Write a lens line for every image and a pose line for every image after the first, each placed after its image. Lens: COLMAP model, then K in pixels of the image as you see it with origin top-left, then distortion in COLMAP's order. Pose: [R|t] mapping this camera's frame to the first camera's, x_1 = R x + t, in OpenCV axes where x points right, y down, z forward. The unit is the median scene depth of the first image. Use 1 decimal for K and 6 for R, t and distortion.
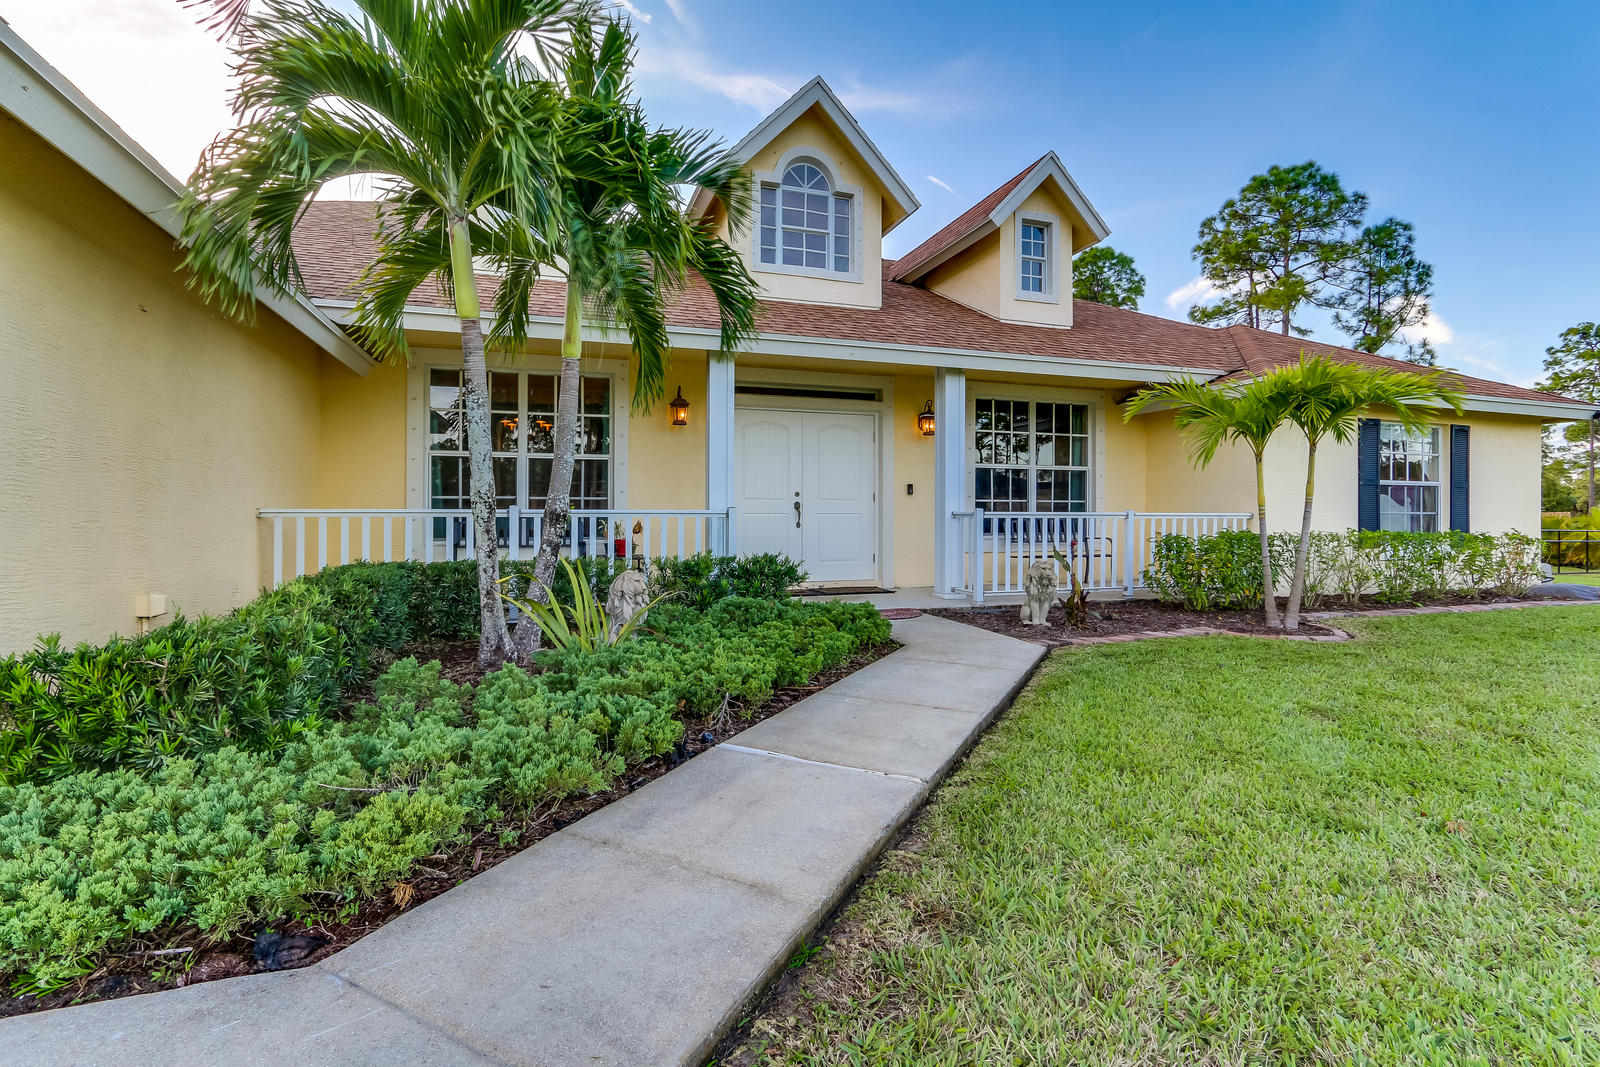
lens RADIAL K [[735.5, 0, 831.9], [0, 735.5, 506.0], [0, 0, 1]] dist [-0.000602, 0.000383]
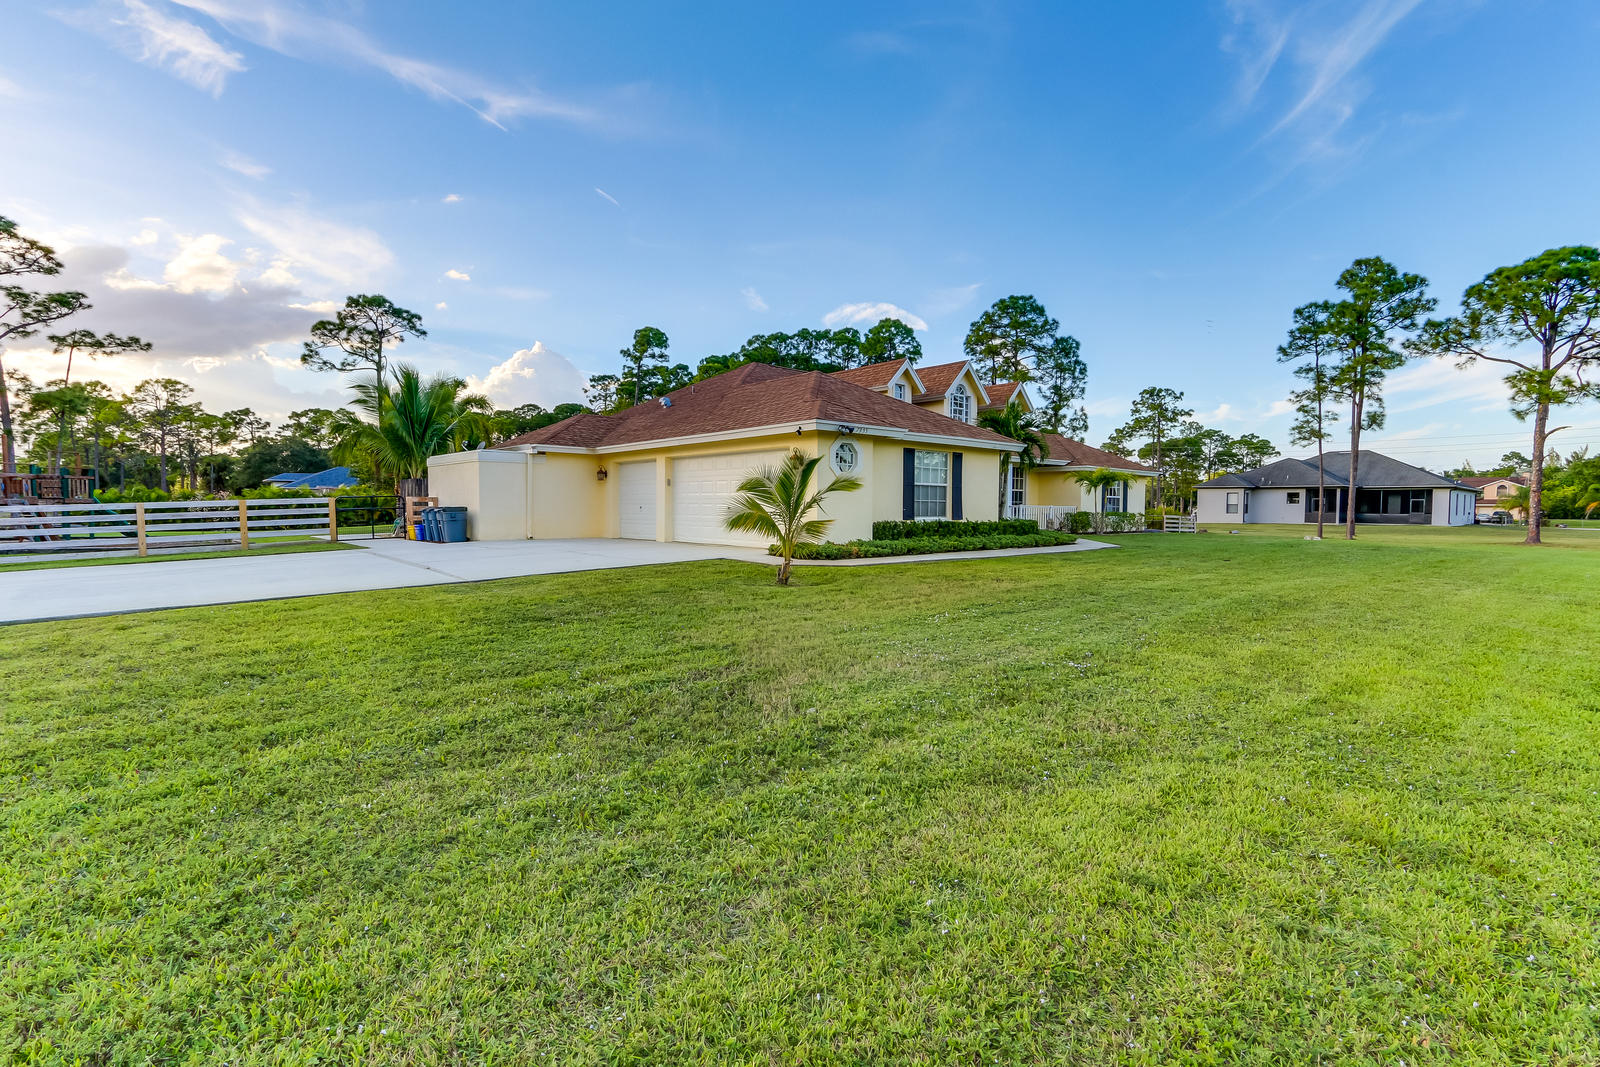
lens RADIAL K [[751.0, 0, 800.0], [0, 751.0, 533.5], [0, 0, 1]] dist [-0.000904, -0.000003]
pose [[0.933197, -0.005136, 0.359329, -0.454348], [-0.011895, 0.998908, 0.045171, -0.001677], [-0.359169, -0.046428, 0.932117, -0.425185]]
